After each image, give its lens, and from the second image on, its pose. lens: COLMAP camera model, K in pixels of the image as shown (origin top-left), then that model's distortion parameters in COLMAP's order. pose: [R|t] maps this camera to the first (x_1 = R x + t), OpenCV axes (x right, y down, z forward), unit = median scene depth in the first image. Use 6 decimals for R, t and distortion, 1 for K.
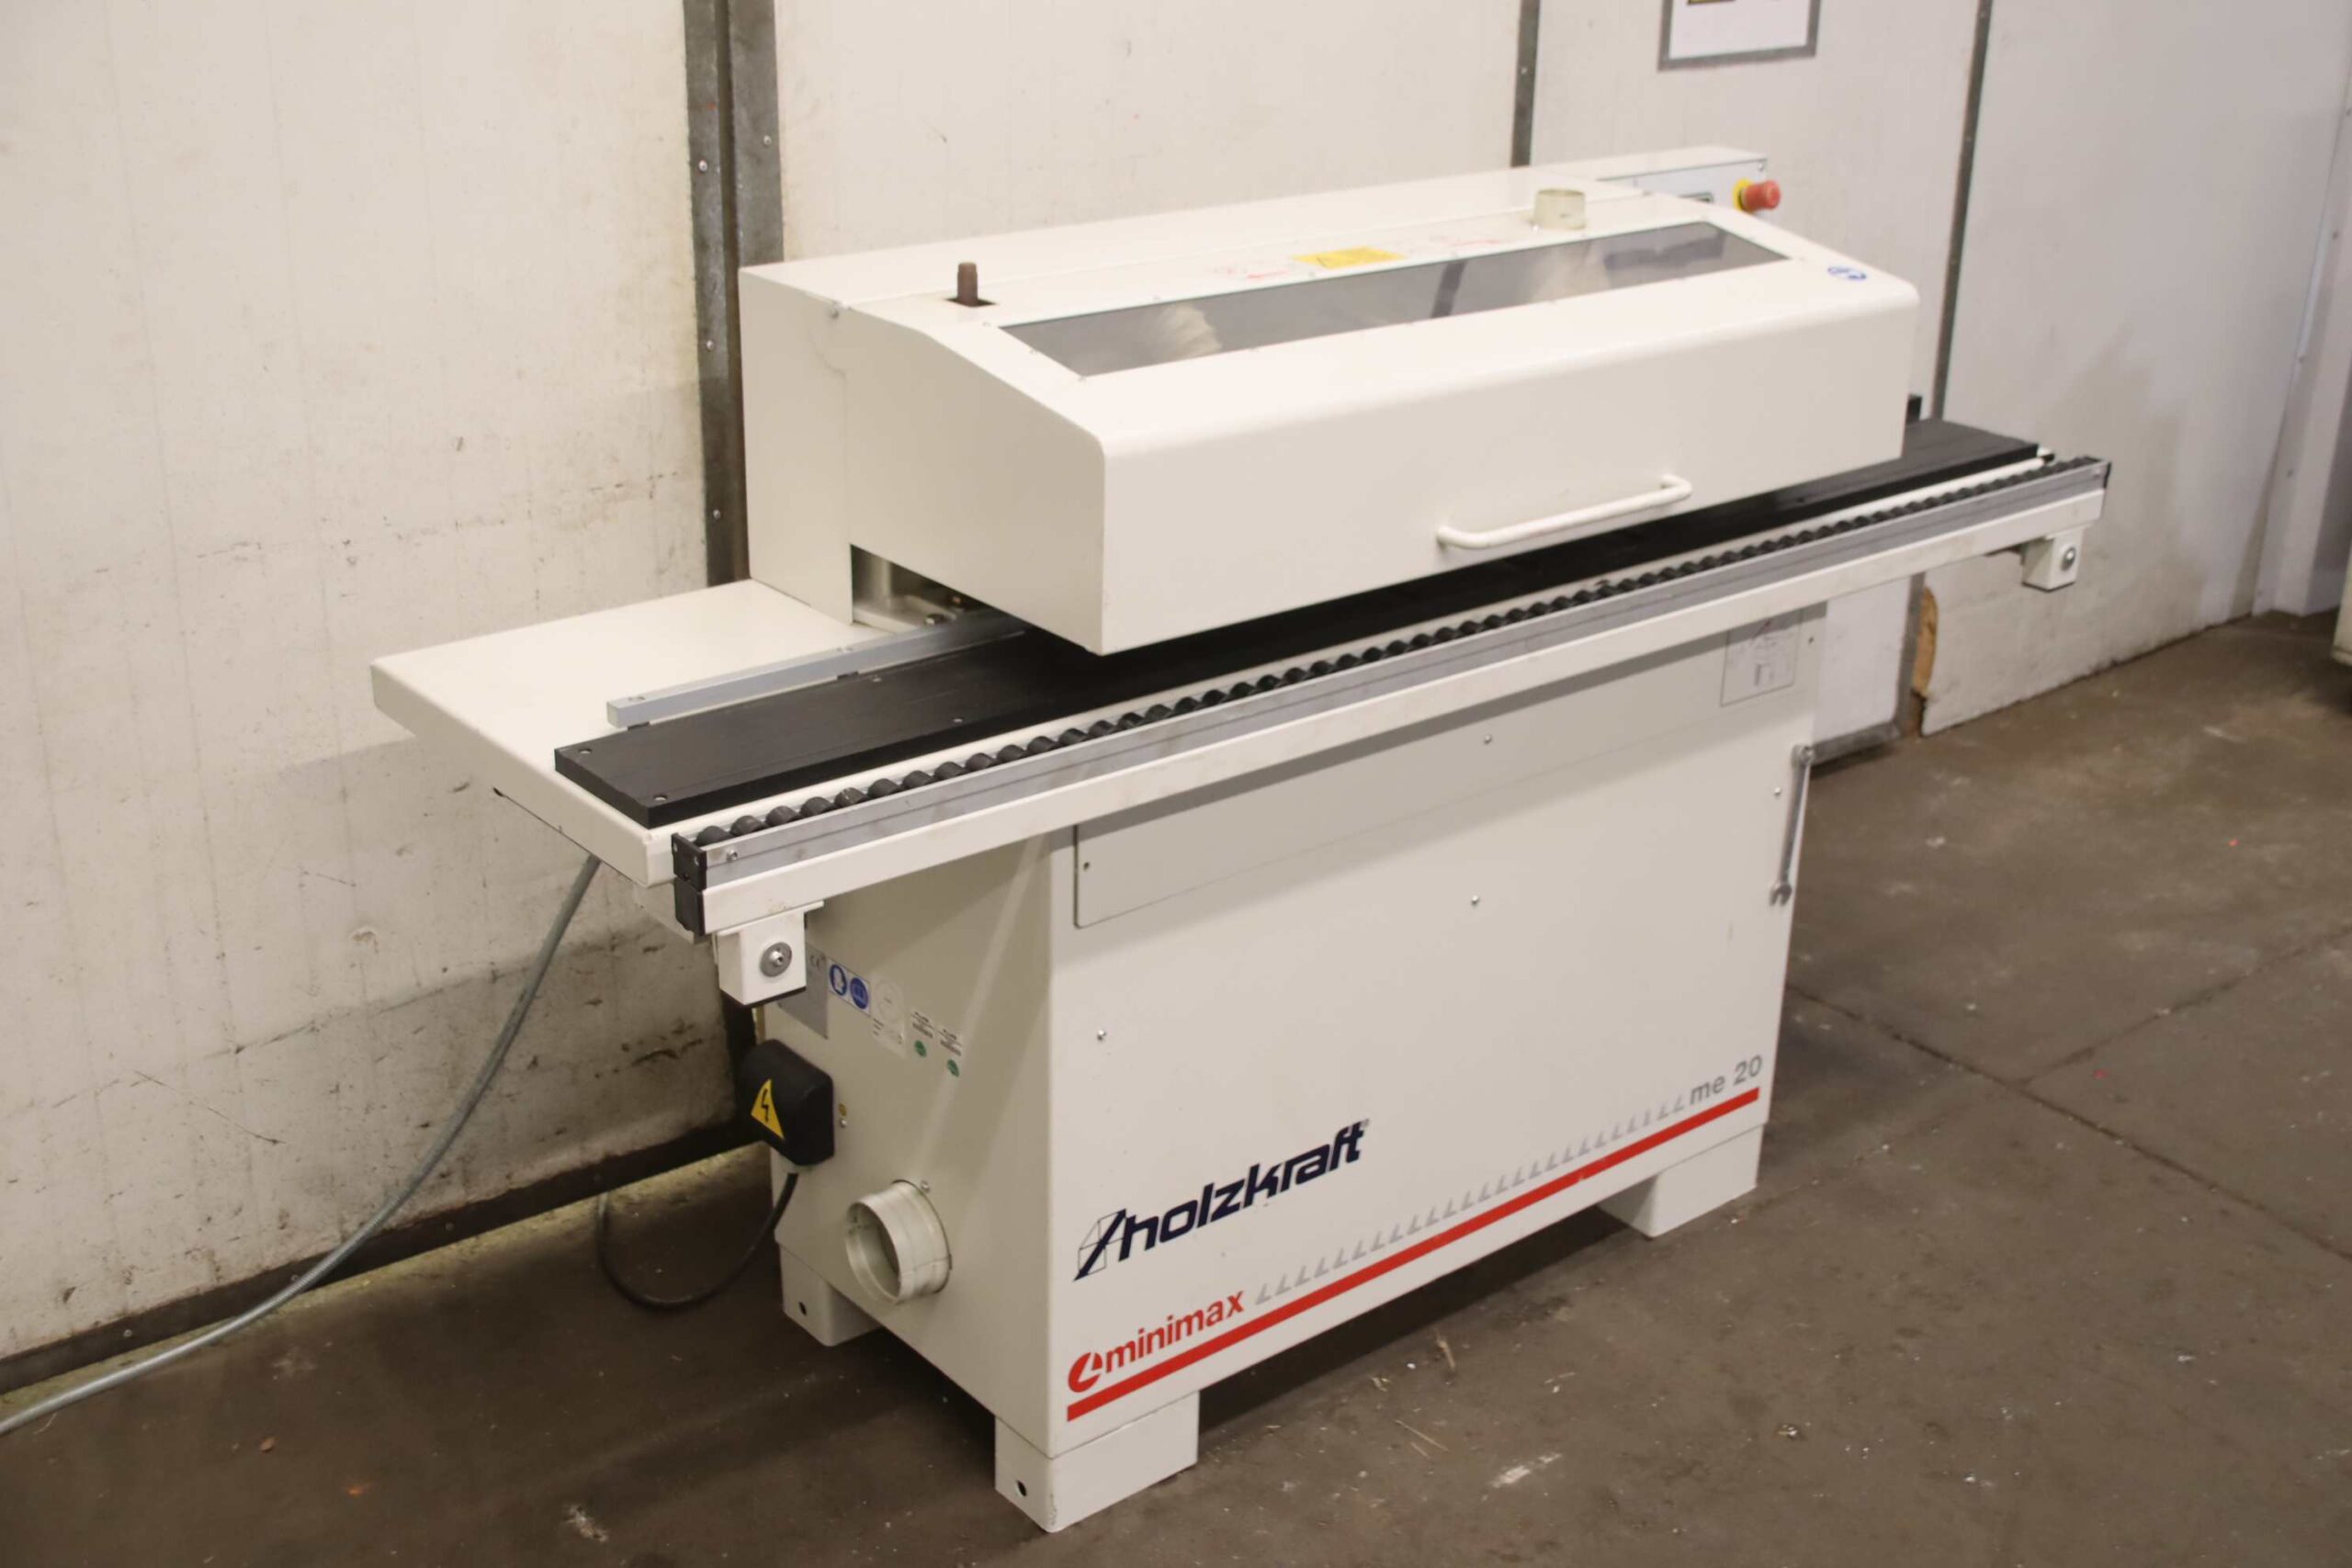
lens RADIAL K [[2713.3, 0, 1179.5], [0, 2713.3, 789.4], [0, 0, 1]] dist [-0.026402, 0.000000]
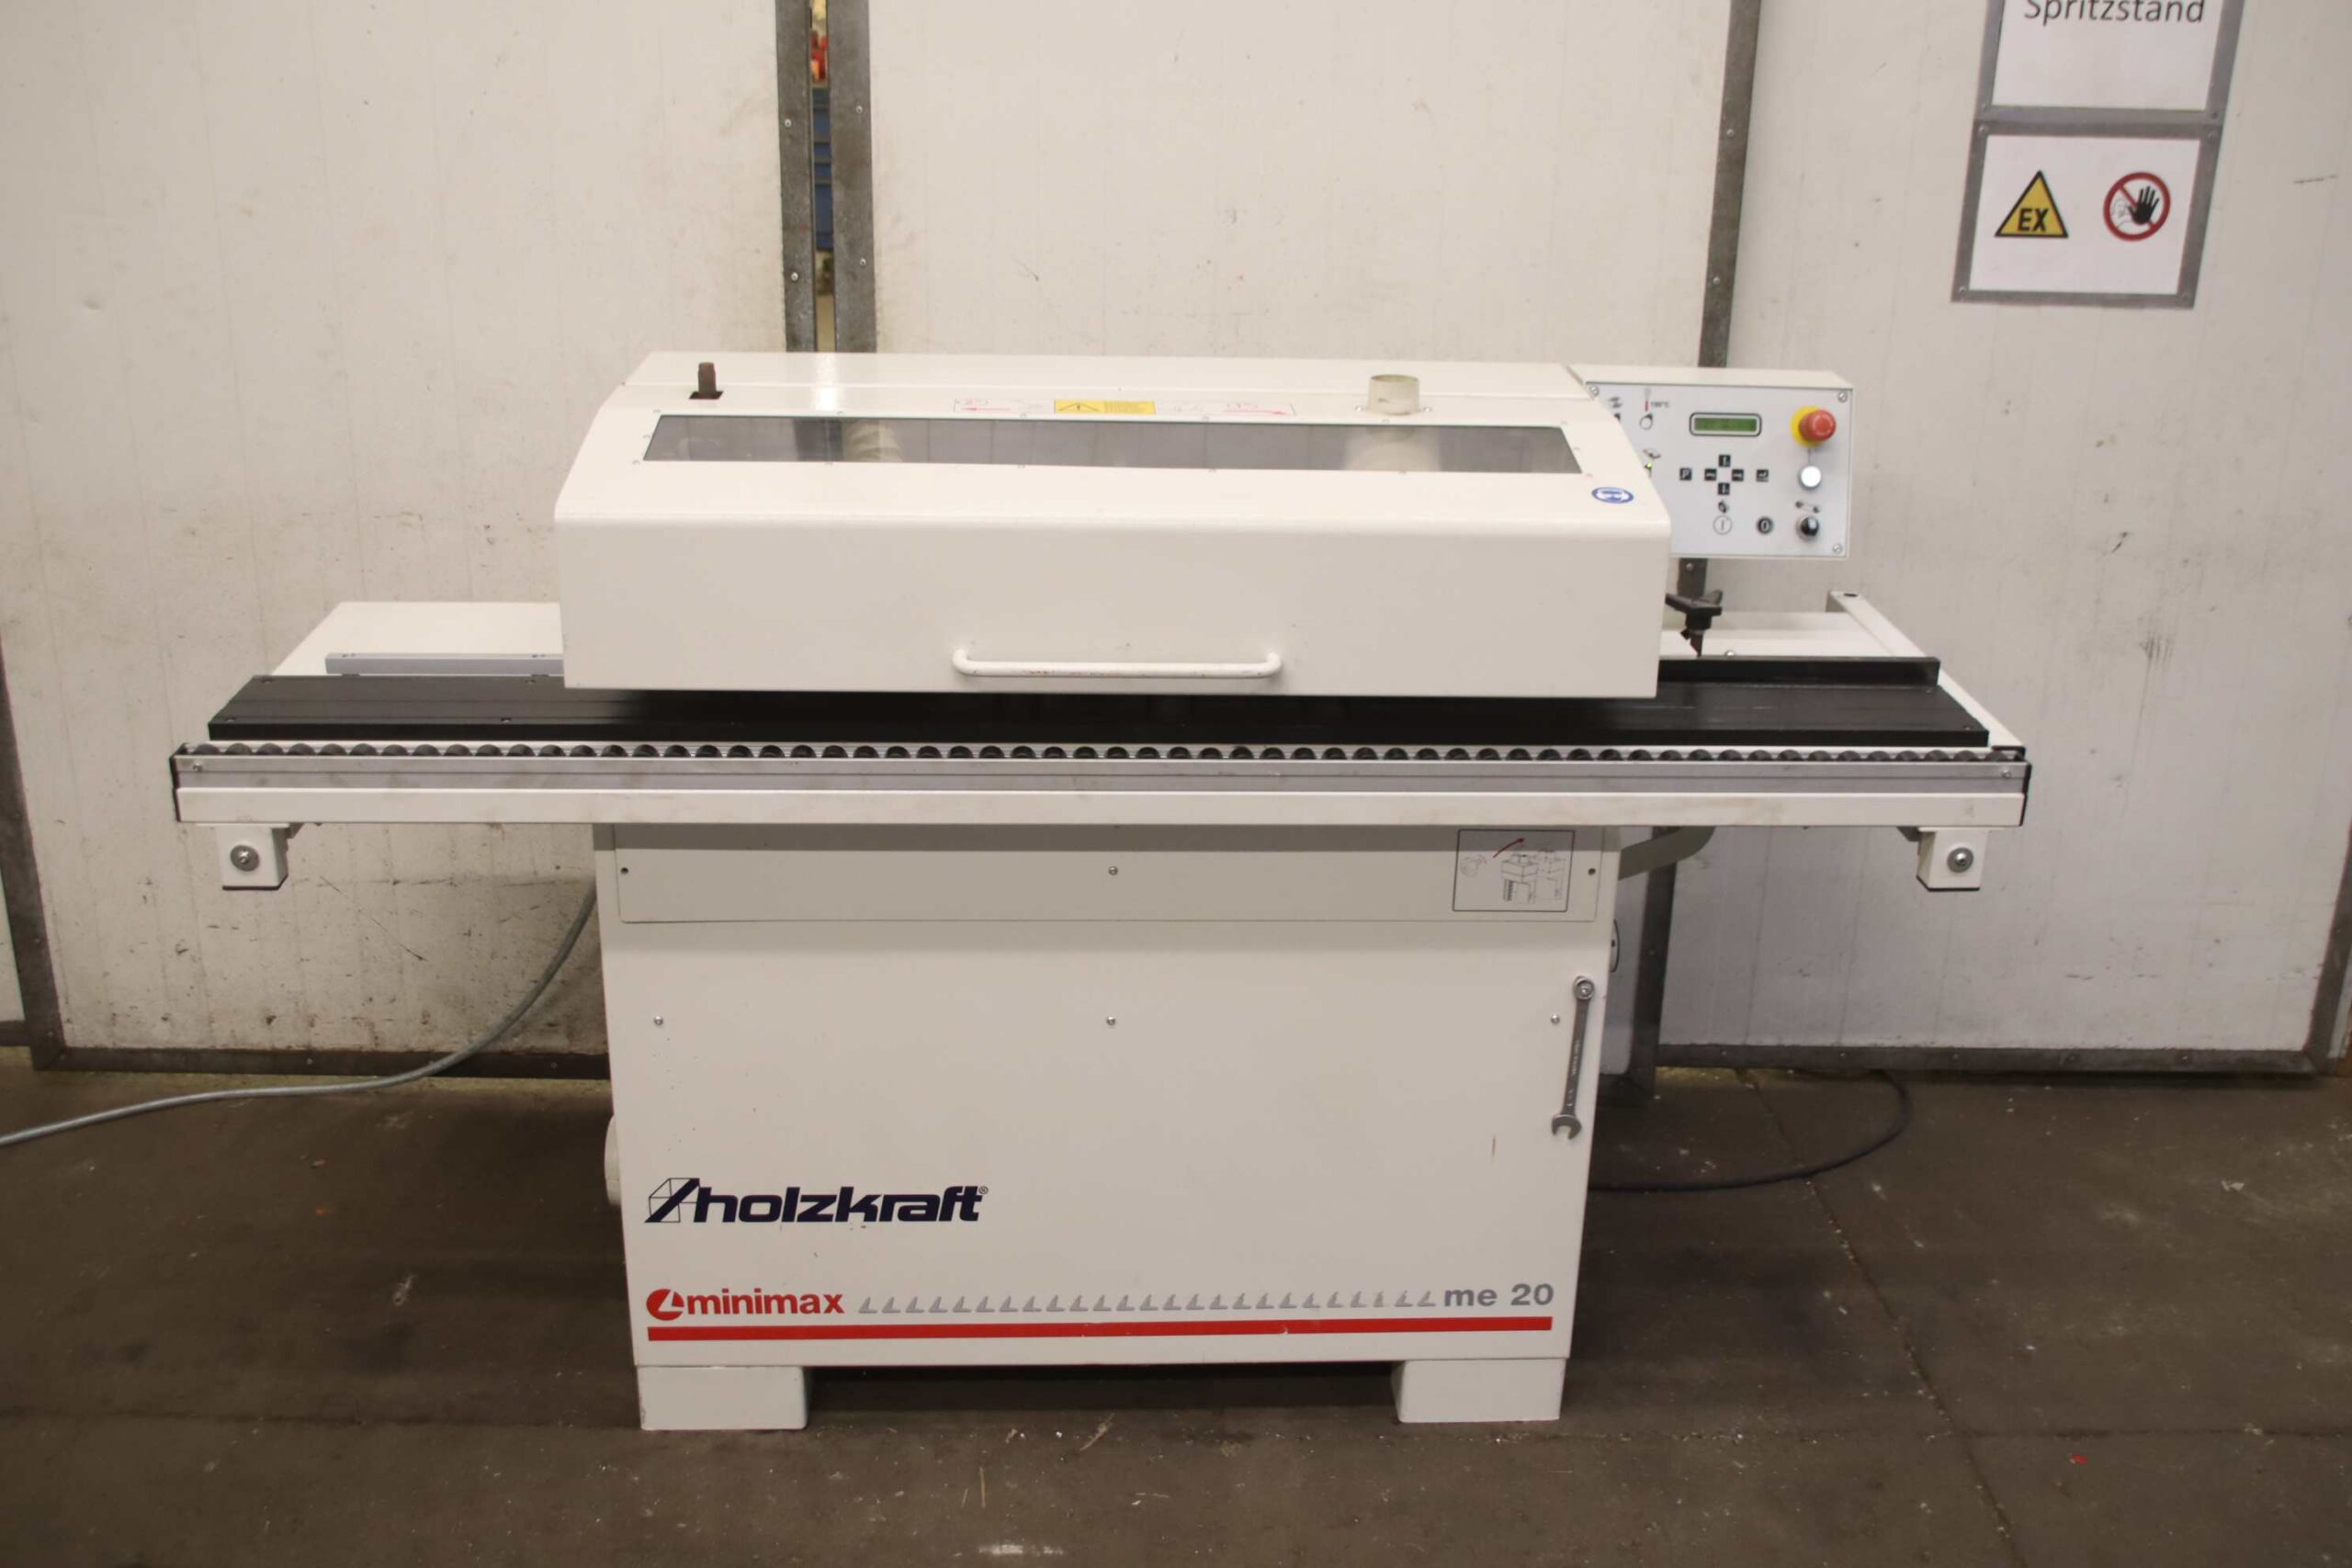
lens RADIAL K [[2358.6, 0, 1176.0], [0, 2358.6, 782.4], [0, 0, 1]] dist [-0.075547, 0.000000]
pose [[0.799308, 0.213315, -0.561786, 0.609842], [-0.233301, 0.971699, 0.037022, -0.086856], [0.553785, 0.101473, 0.826454, 0.238181]]
